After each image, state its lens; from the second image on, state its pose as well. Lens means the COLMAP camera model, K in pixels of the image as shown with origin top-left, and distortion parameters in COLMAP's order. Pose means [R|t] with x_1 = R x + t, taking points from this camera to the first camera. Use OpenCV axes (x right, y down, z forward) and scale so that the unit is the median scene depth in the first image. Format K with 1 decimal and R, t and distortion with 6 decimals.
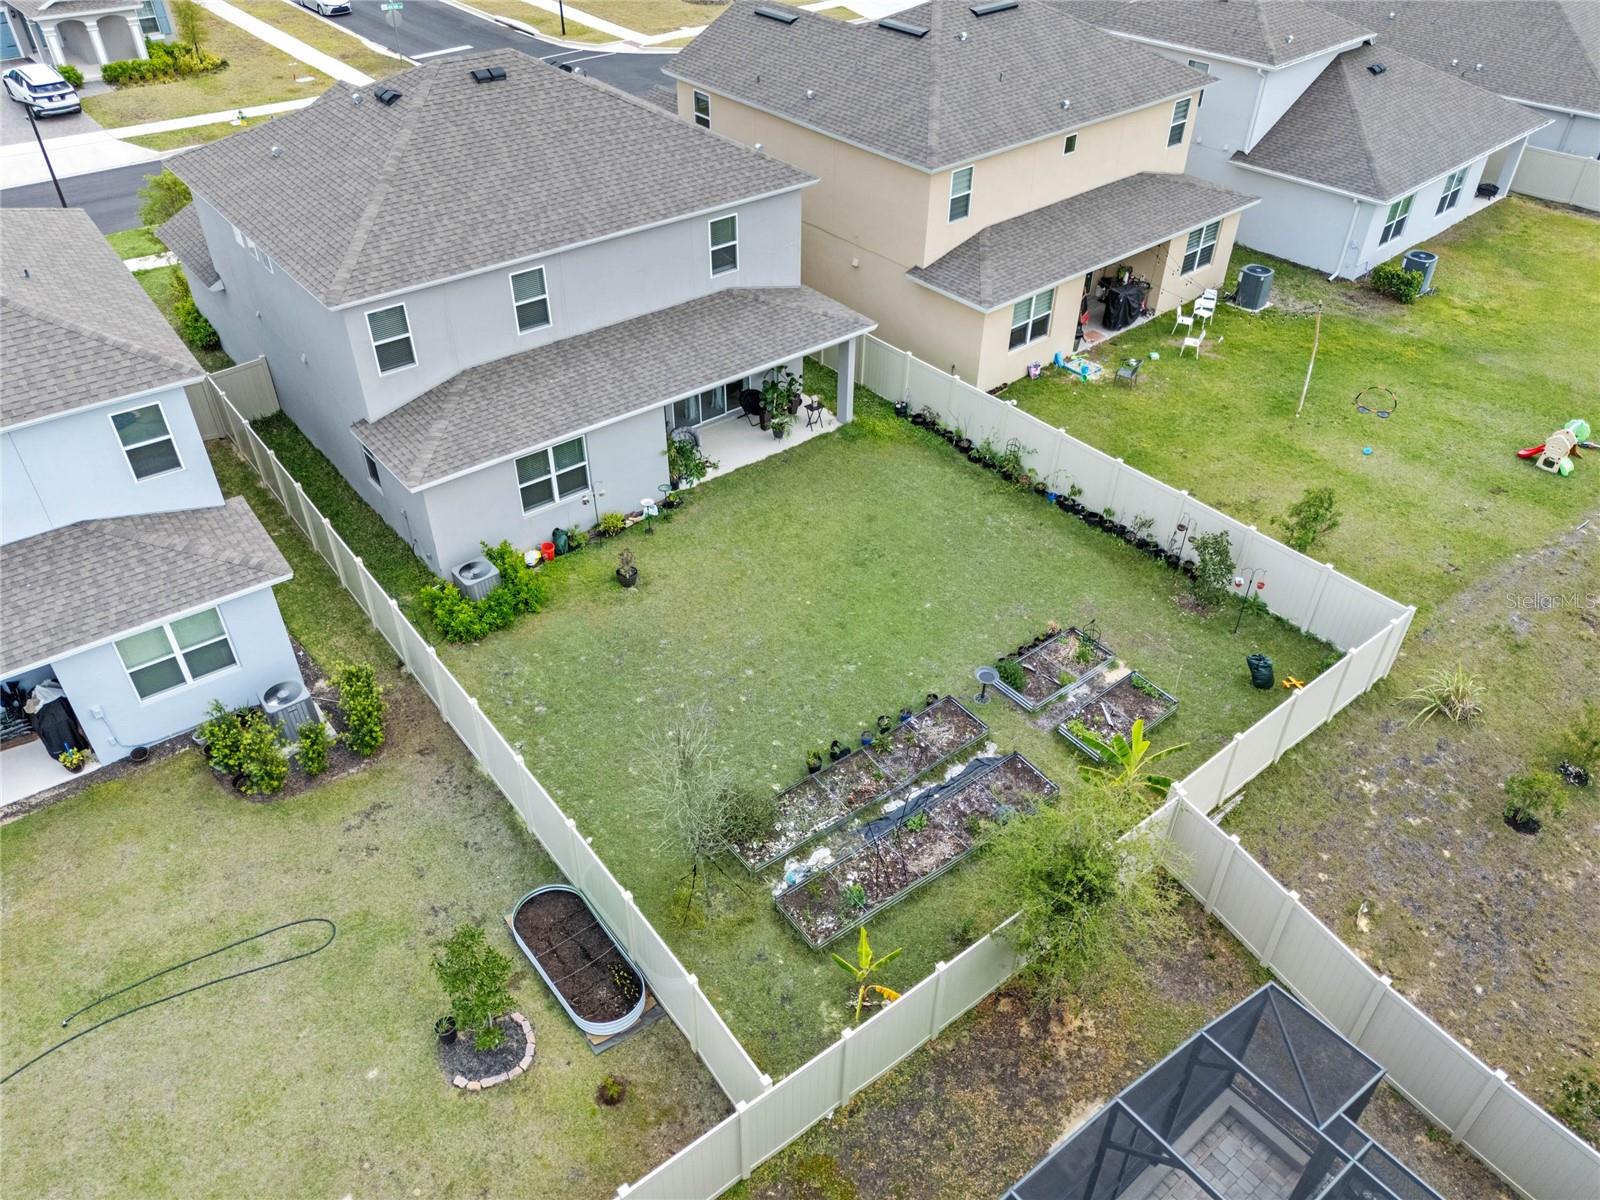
lens RADIAL K [[1176.9, 0, 802.5], [0, 1176.9, 603.0], [0, 0, 1]] dist [0.089202, -0.086665]
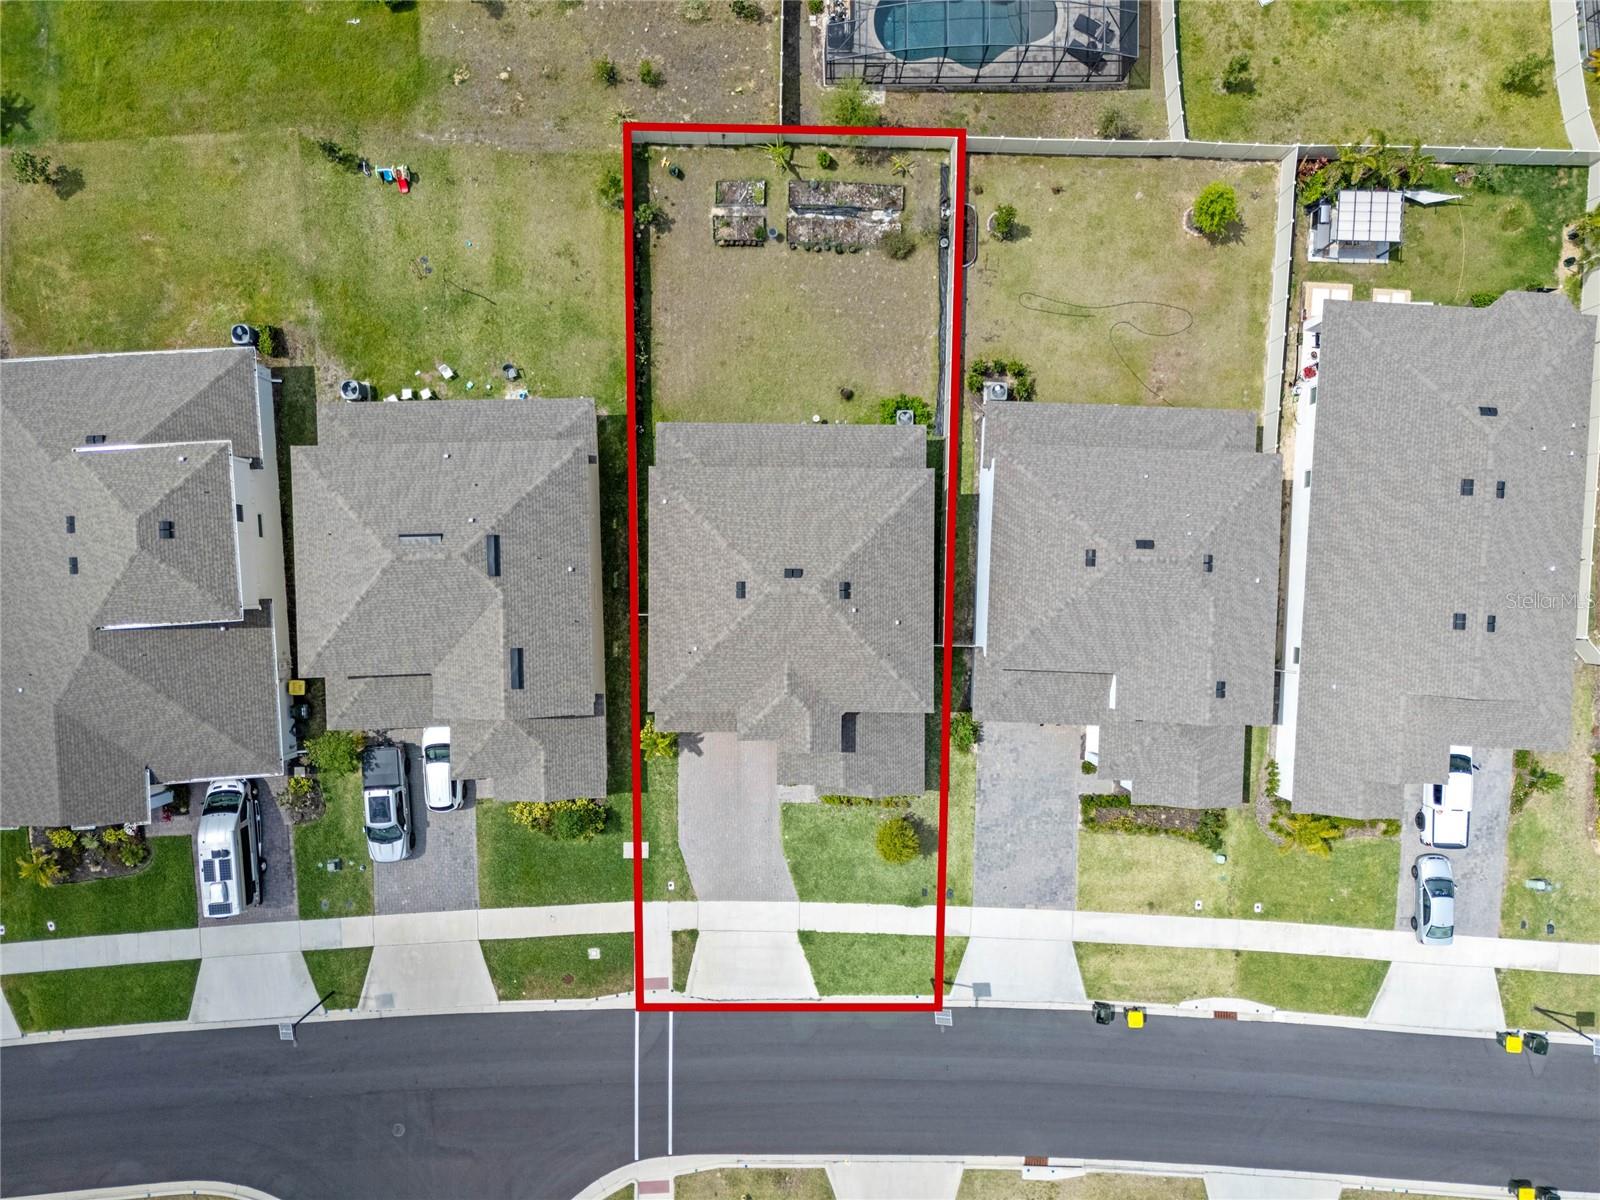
lens RADIAL K [[1176.9, 0, 802.5], [0, 1176.9, 603.0], [0, 0, 1]] dist [0.089202, -0.086665]
pose [[-0.777954, -0.628108, -0.016372, -0.352387], [0.374057, -0.483916, 0.791143, -2.347007], [-0.504846, 0.609348, 0.611412, -0.077566]]
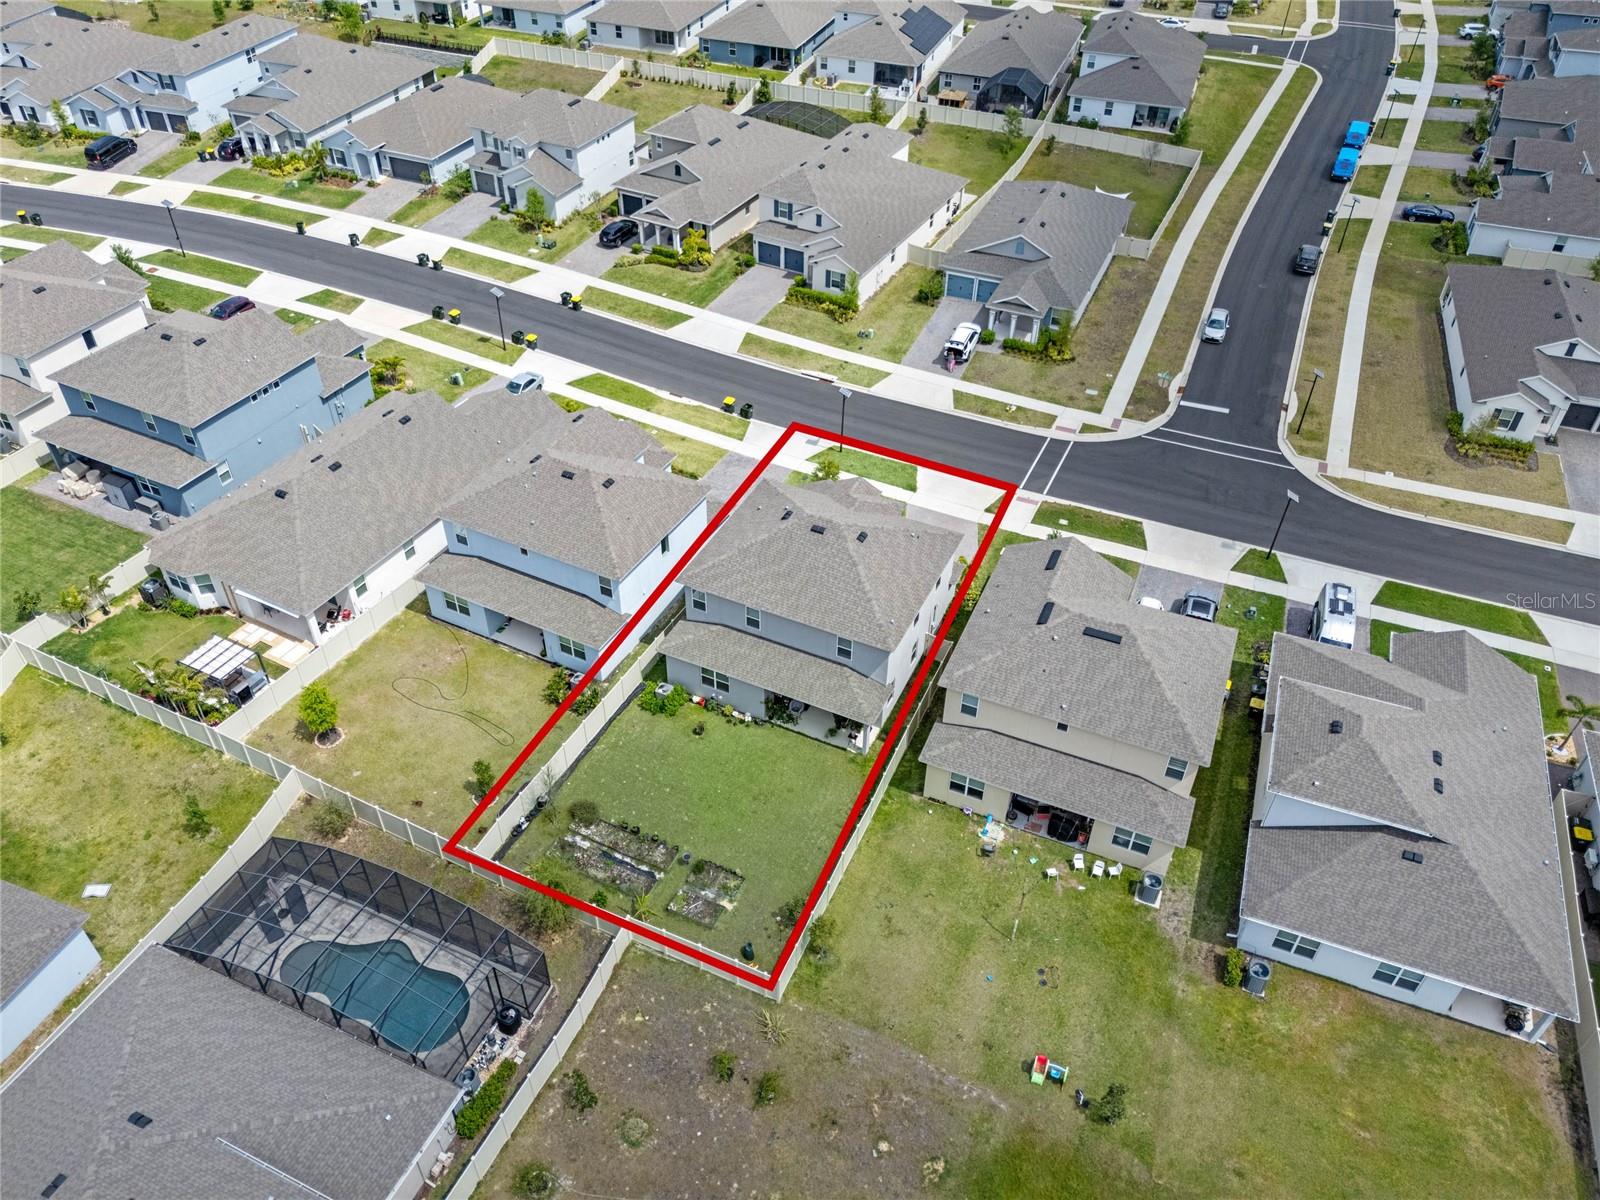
lens RADIAL K [[1176.9, 0, 802.5], [0, 1176.9, 603.0], [0, 0, 1]] dist [0.089202, -0.086665]
pose [[0.442225, 0.585388, -0.679527, 1.658139], [-0.566861, 0.769552, 0.294037, -1.222980], [0.695058, 0.255167, 0.672149, -0.607402]]
